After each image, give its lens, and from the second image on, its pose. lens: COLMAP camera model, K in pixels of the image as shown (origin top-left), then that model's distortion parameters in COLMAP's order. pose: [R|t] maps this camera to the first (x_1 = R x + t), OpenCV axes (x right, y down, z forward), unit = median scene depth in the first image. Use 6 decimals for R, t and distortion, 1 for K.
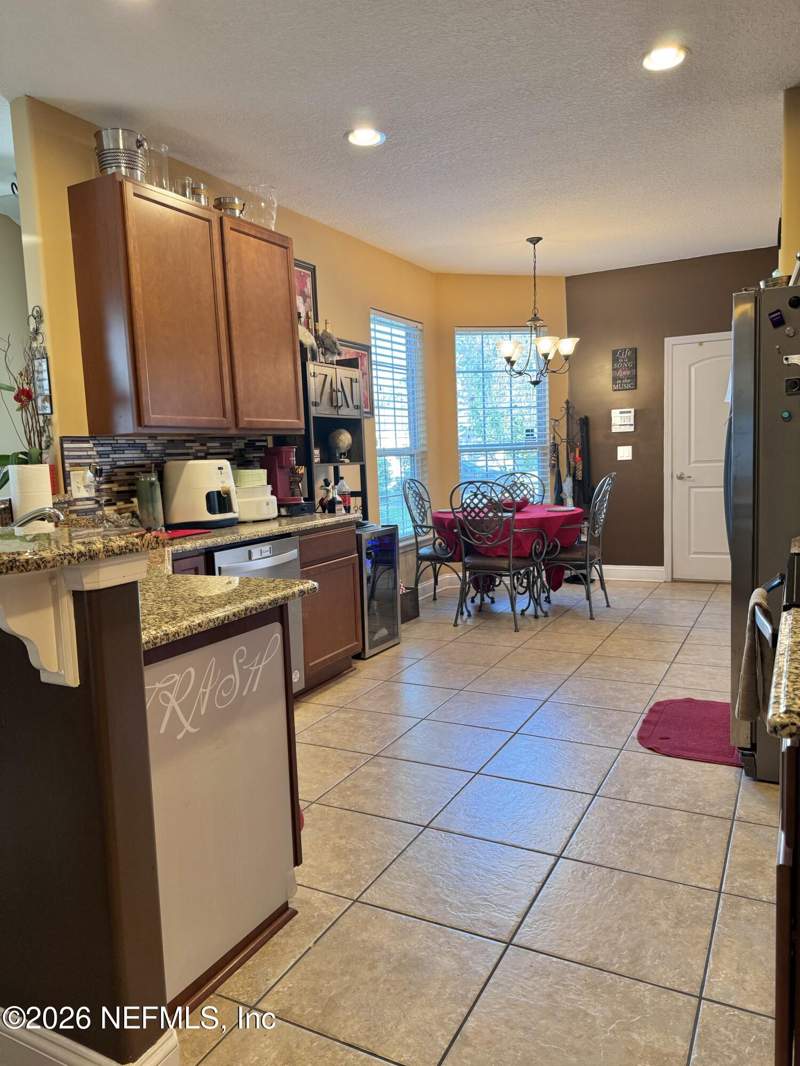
lens RADIAL K [[753.8, 0, 399.2], [0, 753.8, 533.7], [0, 0, 1]] dist [0.006967, -0.000660]
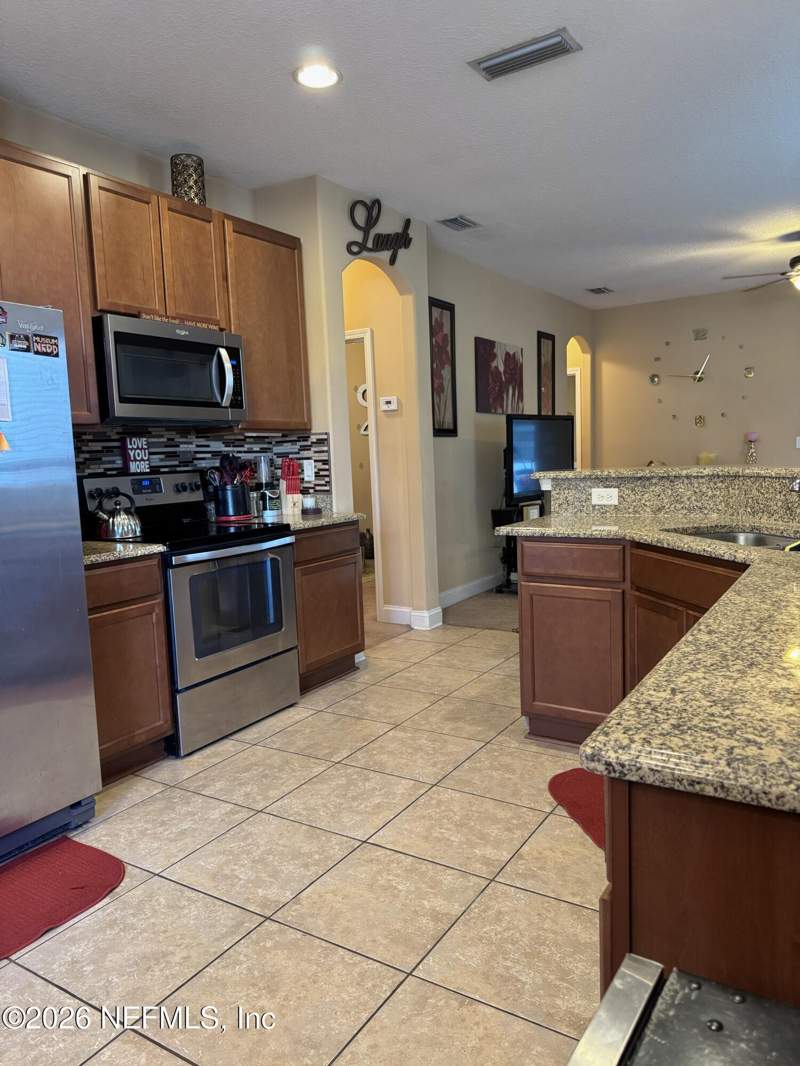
lens RADIAL K [[753.8, 0, 400.1], [0, 753.8, 534.1], [0, 0, 1]] dist [0.006967, -0.000660]
pose [[-0.992704, 0.079960, 0.090248, -0.036277], [0.097508, 0.972658, 0.210780, -0.173748], [-0.070927, 0.218043, -0.973359, 1.641776]]
